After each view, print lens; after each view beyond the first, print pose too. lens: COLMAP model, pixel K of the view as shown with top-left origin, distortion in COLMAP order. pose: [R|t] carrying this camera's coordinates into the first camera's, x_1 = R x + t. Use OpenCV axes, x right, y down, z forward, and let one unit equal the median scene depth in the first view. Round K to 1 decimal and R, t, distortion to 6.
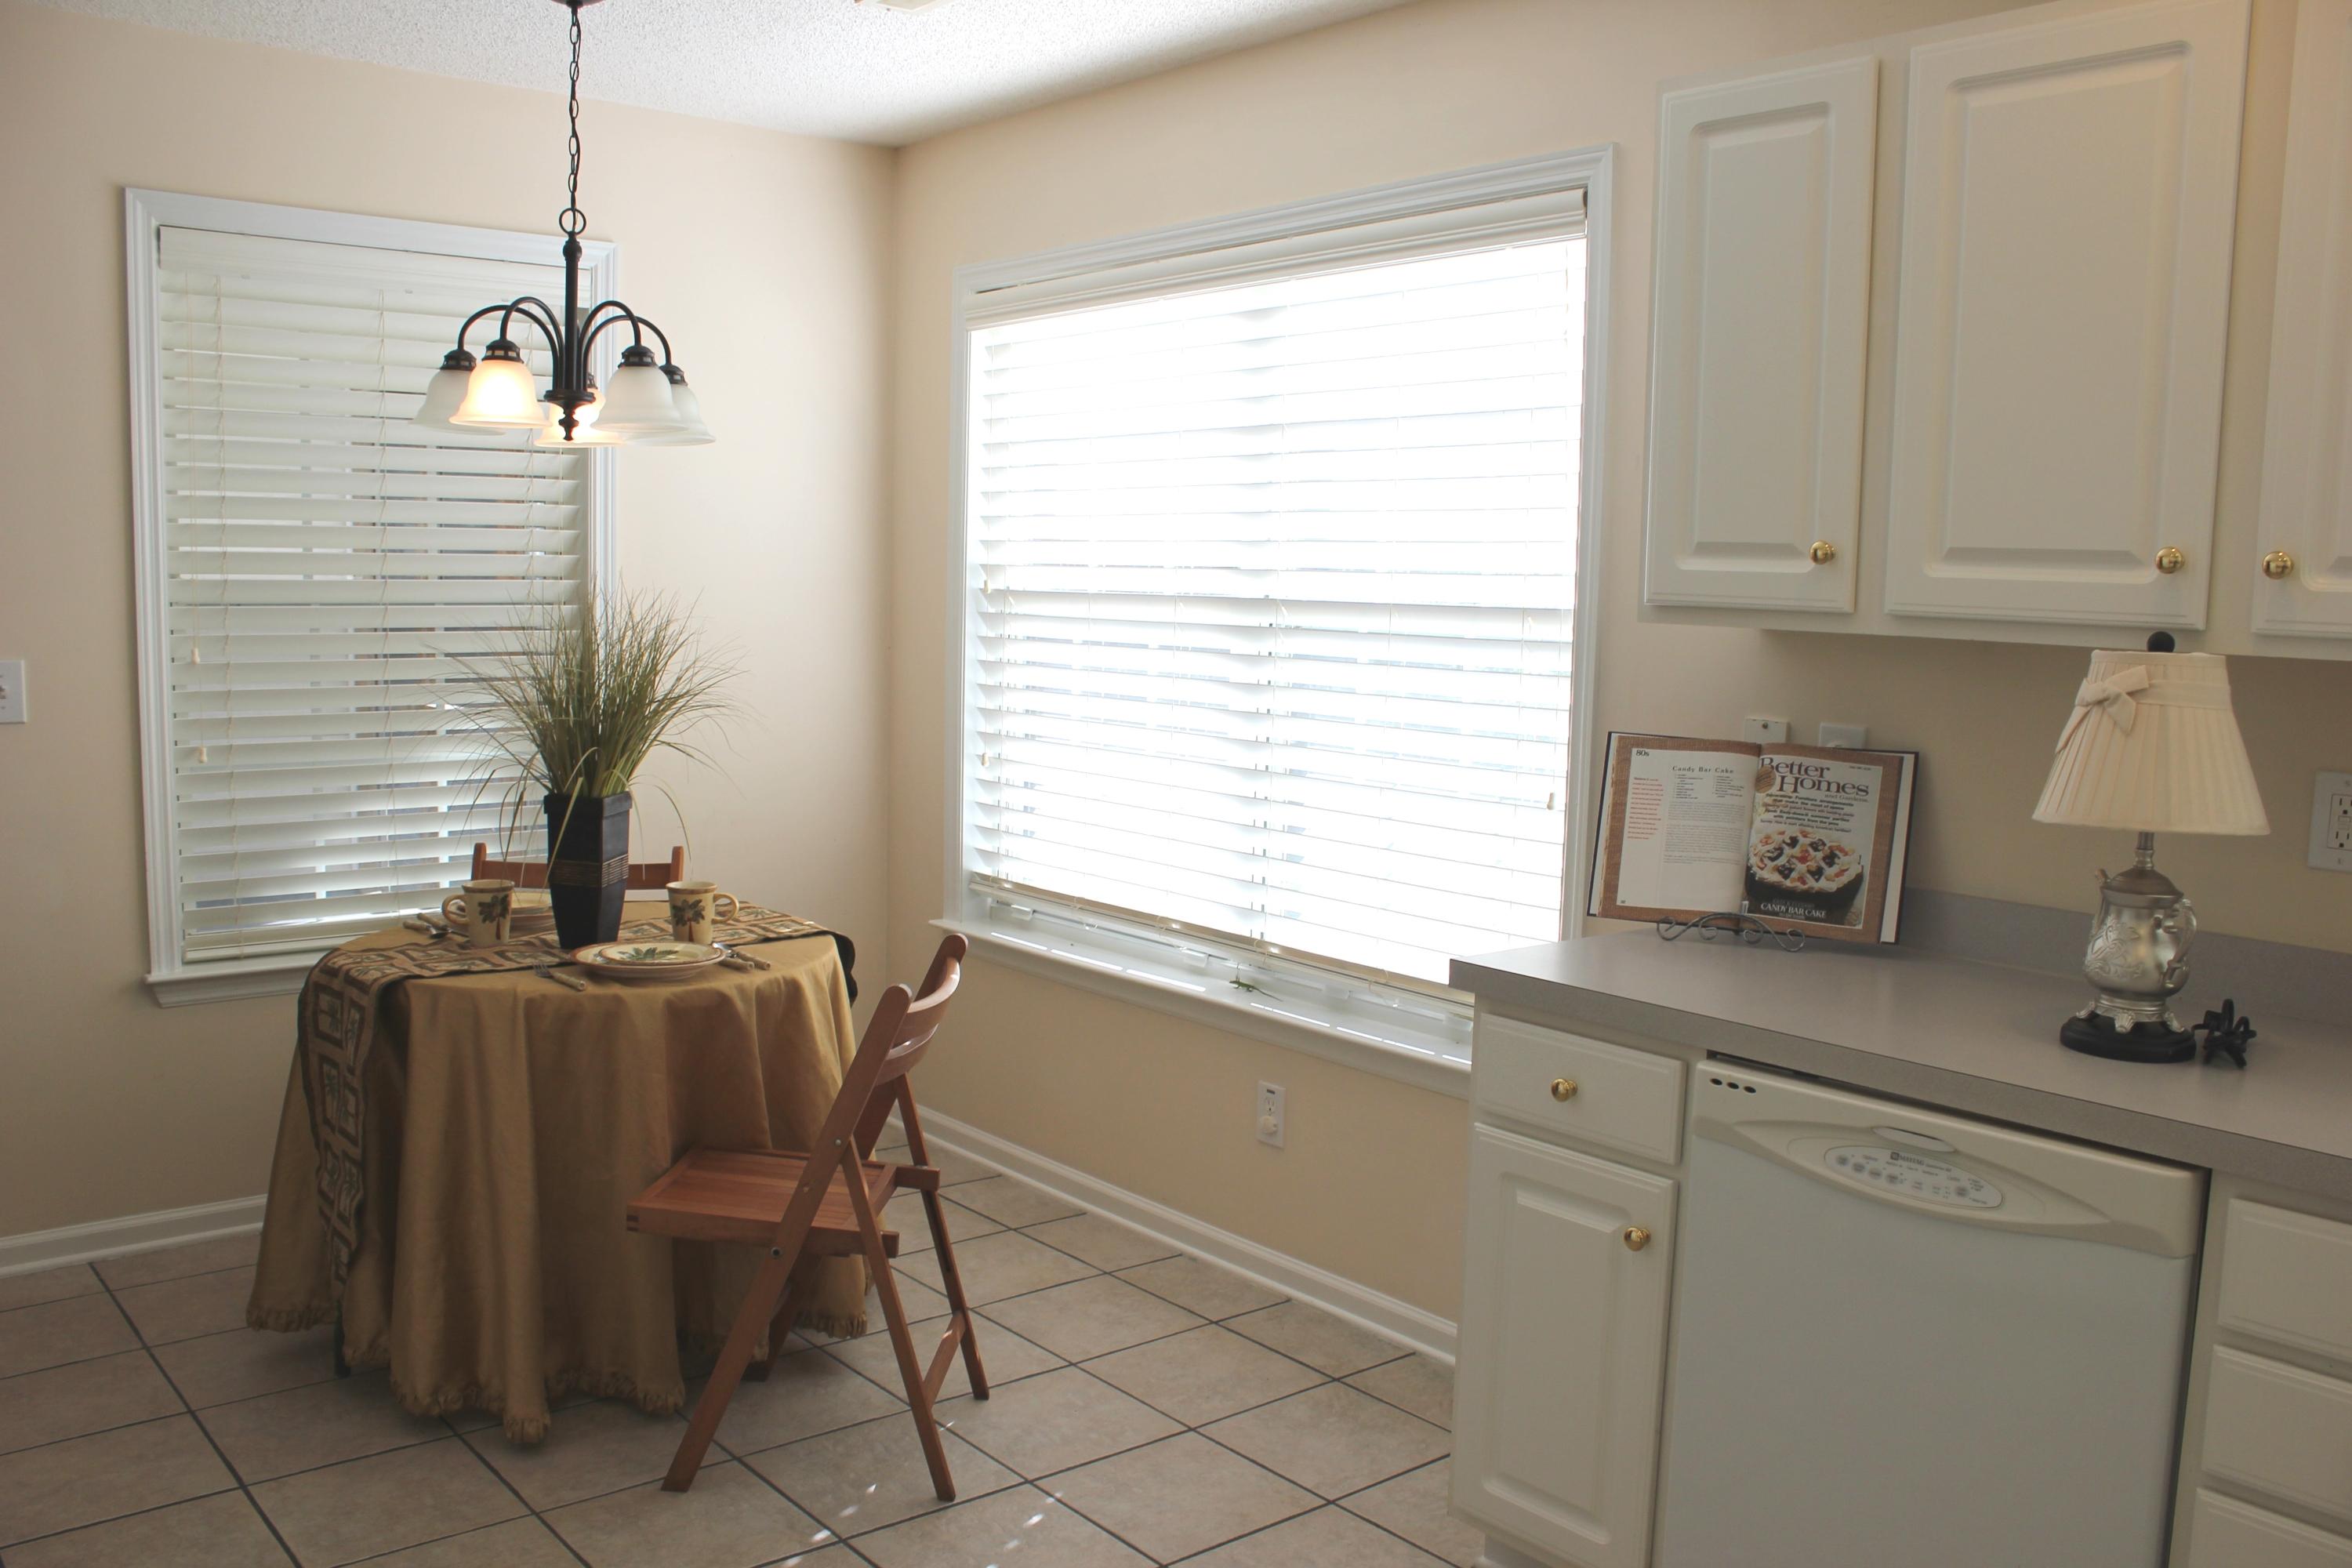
lens RADIAL K [[1957.7, 0, 1190.4], [0, 1957.7, 803.6], [0, 0, 1]] dist [-0.167938, 0.152075]
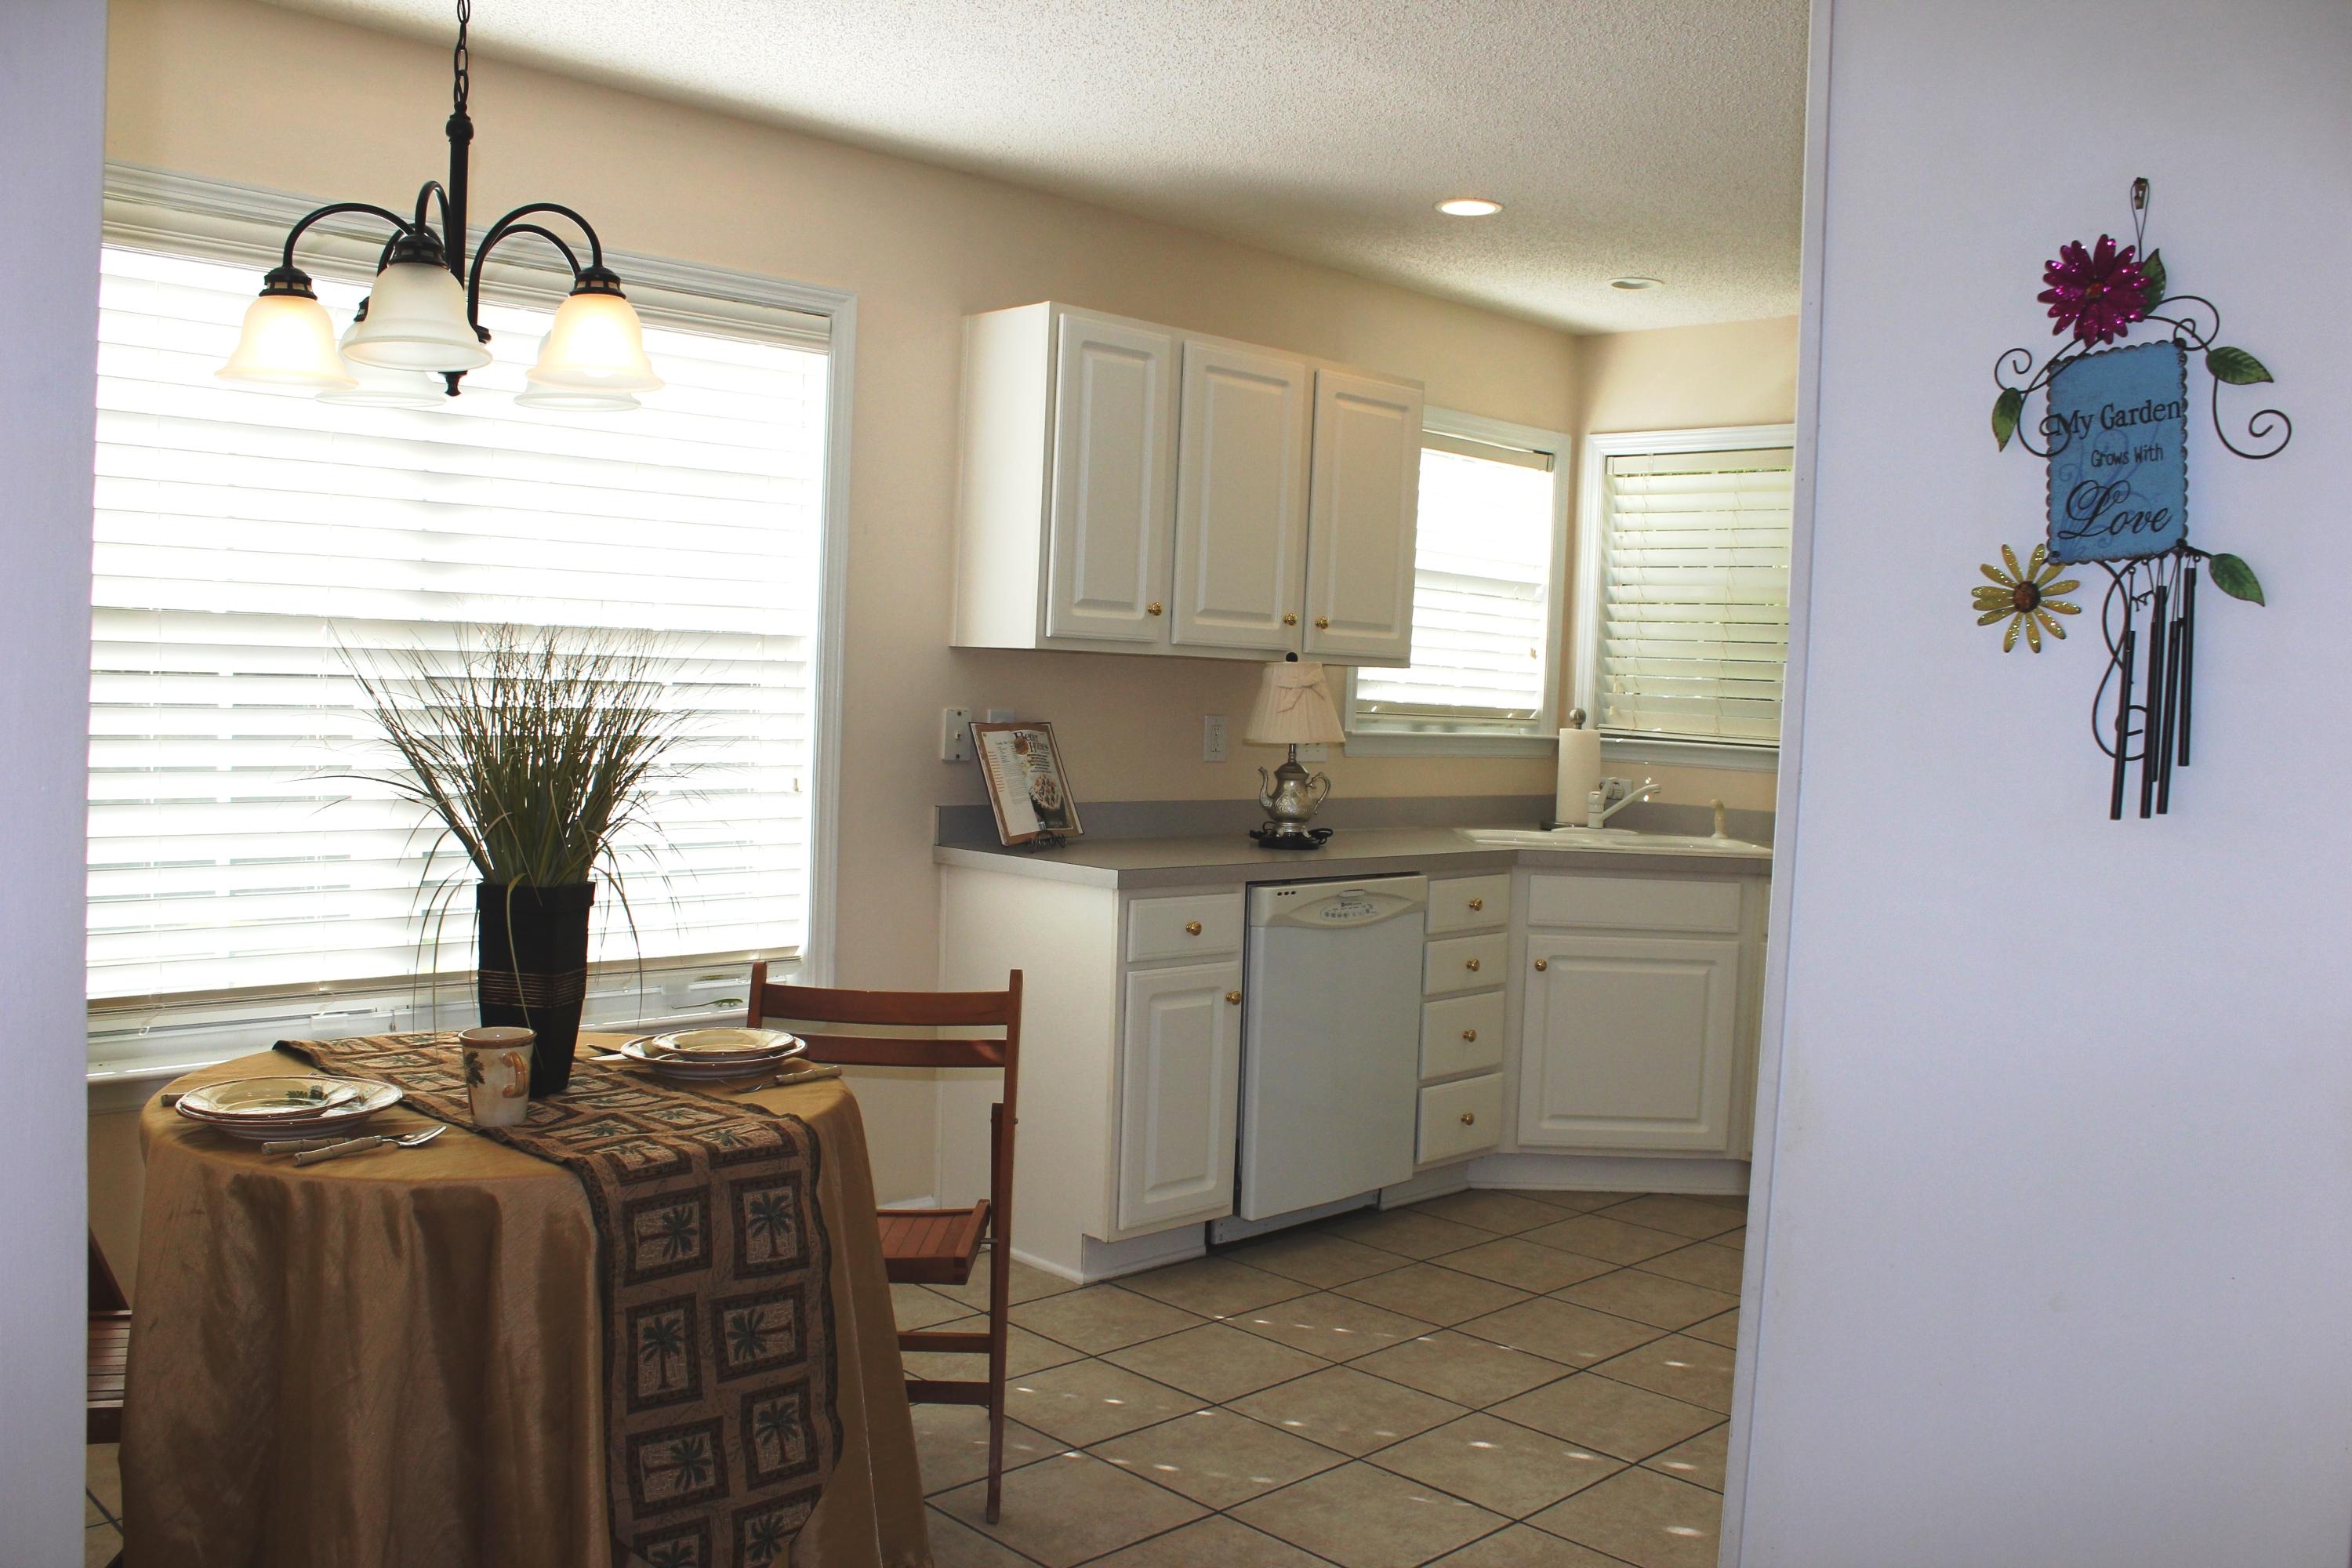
lens RADIAL K [[1957.7, 0, 1190.4], [0, 1957.7, 803.6], [0, 0, 1]] dist [-0.167938, 0.152075]
pose [[-0.073417, -0.088925, 0.993329, -1.650125], [0.077723, 0.992477, 0.094594, -0.134311], [-0.994268, 0.084149, -0.065953, 1.229377]]
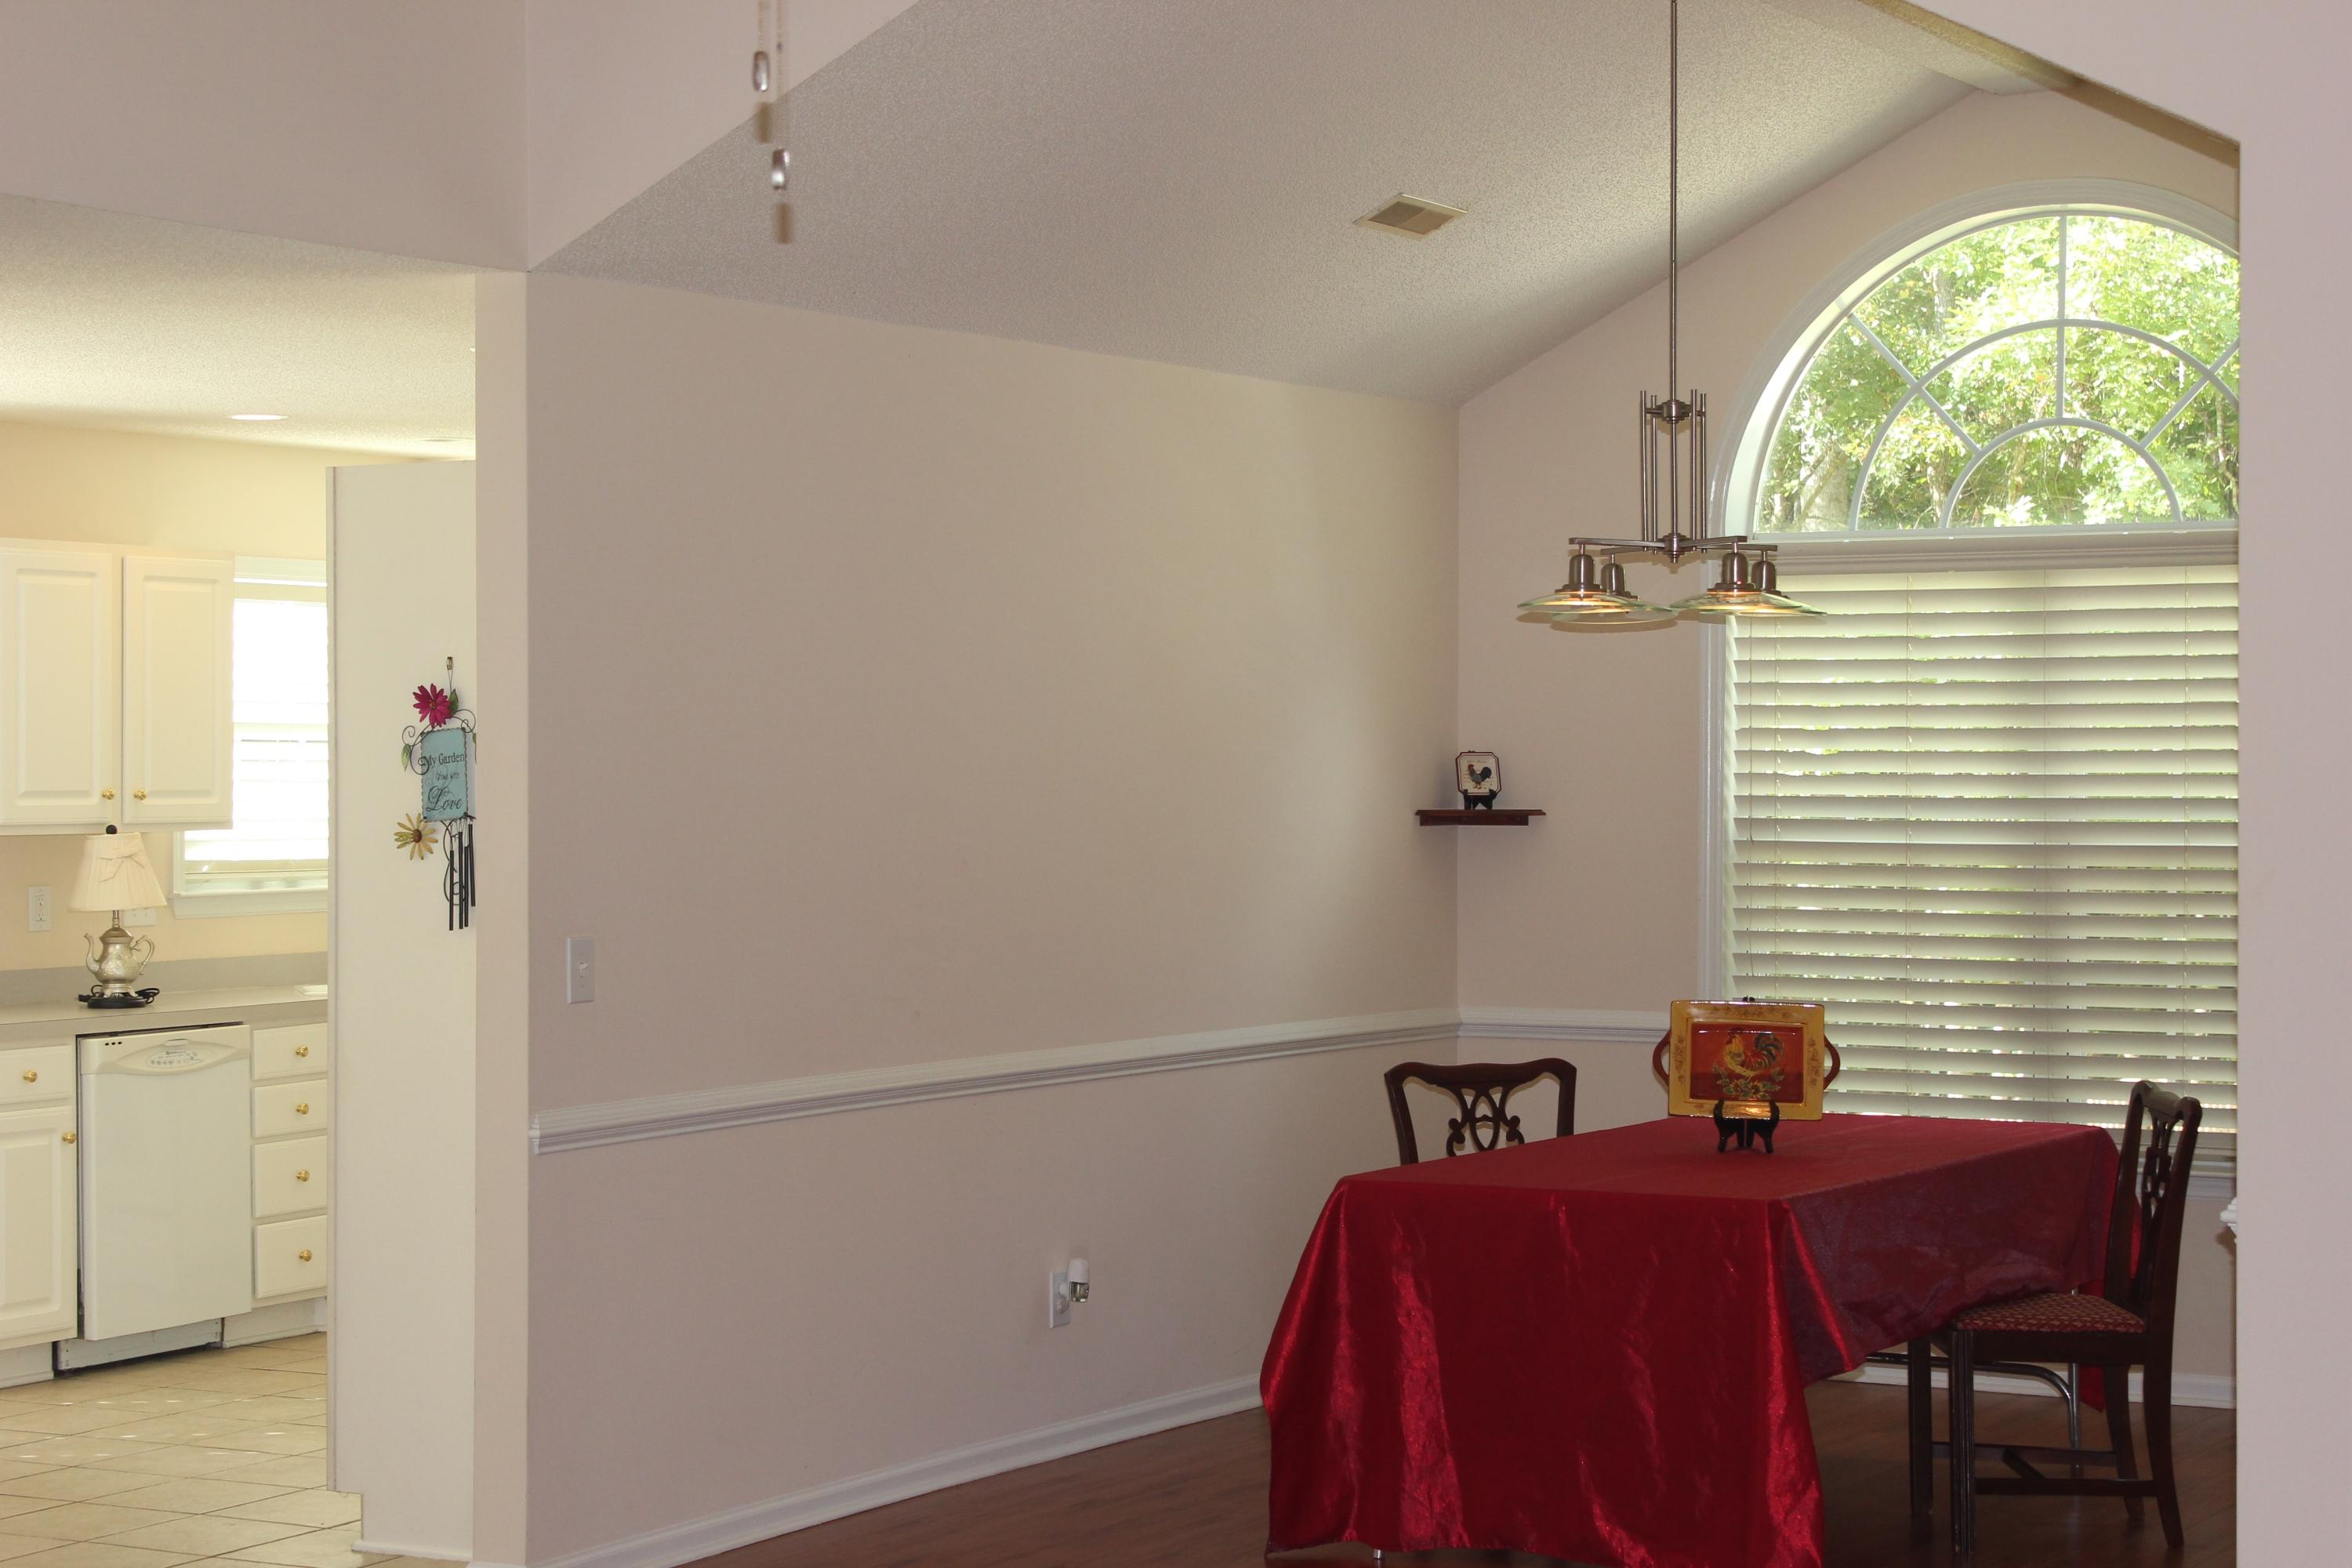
lens RADIAL K [[4508.8, 0, 1176.0], [0, 4508.8, 784.0], [0, 0, 1]] dist [0.062468, 0.263445]
pose [[-0.333770, -0.030430, 0.942163, -4.952215], [0.107773, 0.991693, 0.070209, -0.374492], [-0.936473, 0.124973, -0.327718, 1.530305]]
